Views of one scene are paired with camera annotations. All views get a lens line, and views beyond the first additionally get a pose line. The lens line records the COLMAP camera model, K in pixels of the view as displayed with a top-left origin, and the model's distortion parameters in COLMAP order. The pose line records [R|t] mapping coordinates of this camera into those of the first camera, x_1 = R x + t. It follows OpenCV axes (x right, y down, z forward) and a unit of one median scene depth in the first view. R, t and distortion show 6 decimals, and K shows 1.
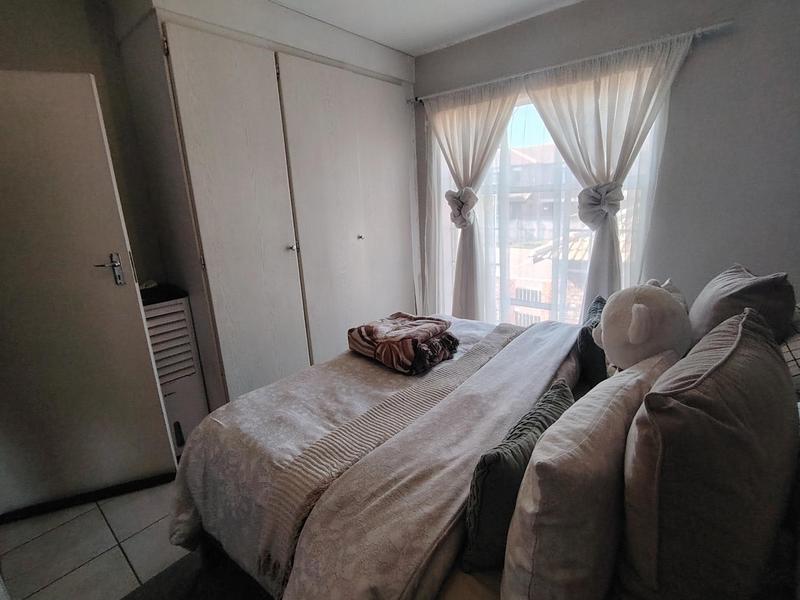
lens RADIAL K [[386.9, 0, 402.9], [0, 386.9, 293.2], [0, 0, 1]] dist [-0.003663, -0.000834]
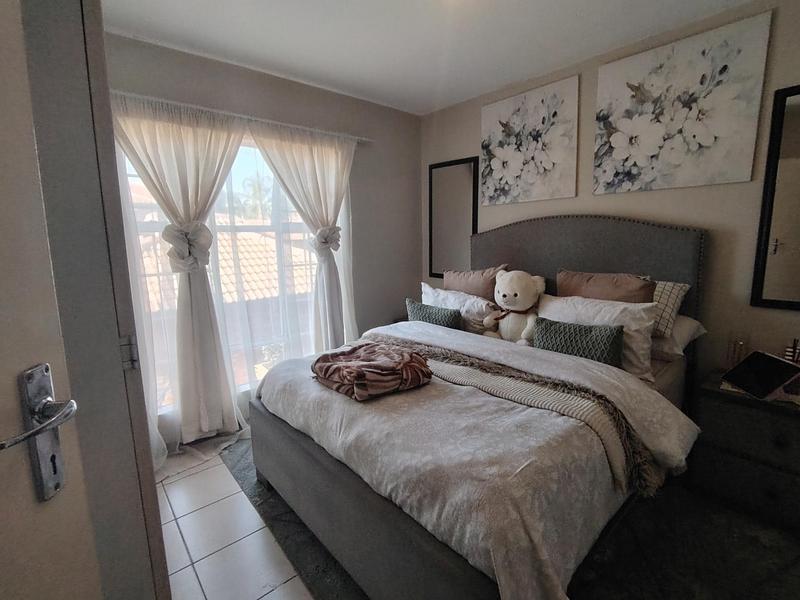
lens RADIAL K [[386.9, 0, 402.9], [0, 386.9, 293.2], [0, 0, 1]] dist [-0.003663, -0.000834]
pose [[0.148248, -0.107170, 0.983126, -0.872196], [0.238049, 0.968749, 0.069707, -0.109346], [-0.959873, 0.223698, 0.169127, 0.676221]]
